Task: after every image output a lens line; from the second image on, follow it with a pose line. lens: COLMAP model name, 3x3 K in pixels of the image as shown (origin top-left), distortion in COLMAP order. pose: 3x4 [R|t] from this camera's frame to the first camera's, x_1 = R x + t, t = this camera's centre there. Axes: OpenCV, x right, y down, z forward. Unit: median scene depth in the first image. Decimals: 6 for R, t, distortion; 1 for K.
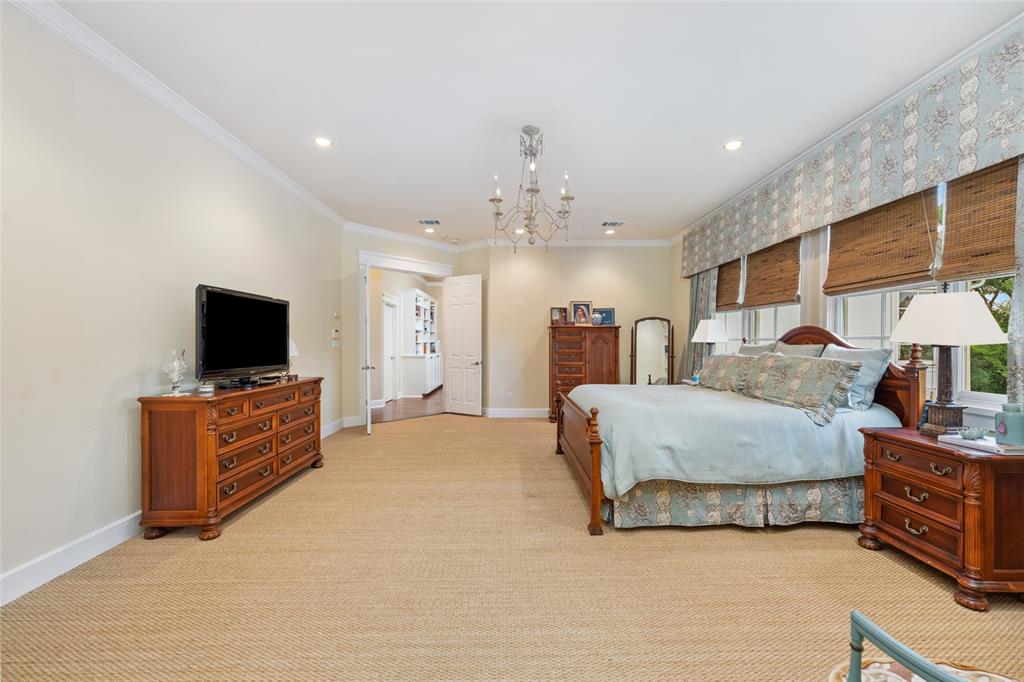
lens RADIAL K [[408.9, 0, 509.4], [0, 408.9, 342.9], [0, 0, 1]] dist [-0.000537, -0.000089]
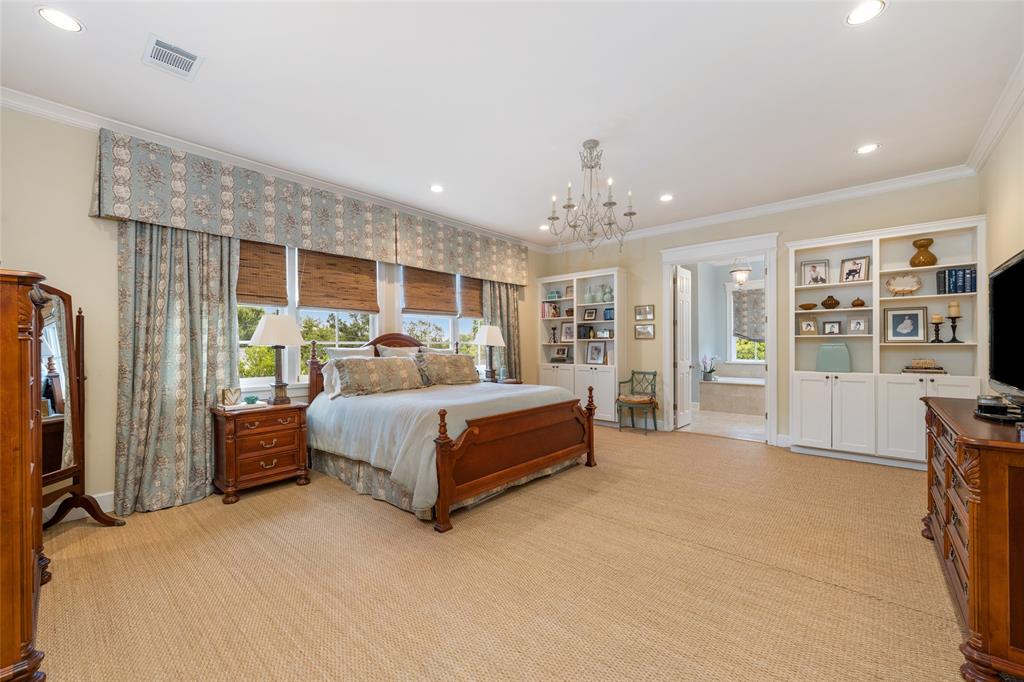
lens RADIAL K [[408.9, 0, 507.0], [0, 408.9, 344.1], [0, 0, 1]] dist [-0.000537, -0.000089]
pose [[-0.739867, 0.011535, 0.672655, -0.415492], [0.010600, 0.999929, -0.005488, 0.005532], [-0.672670, 0.003070, -0.739936, 1.632047]]
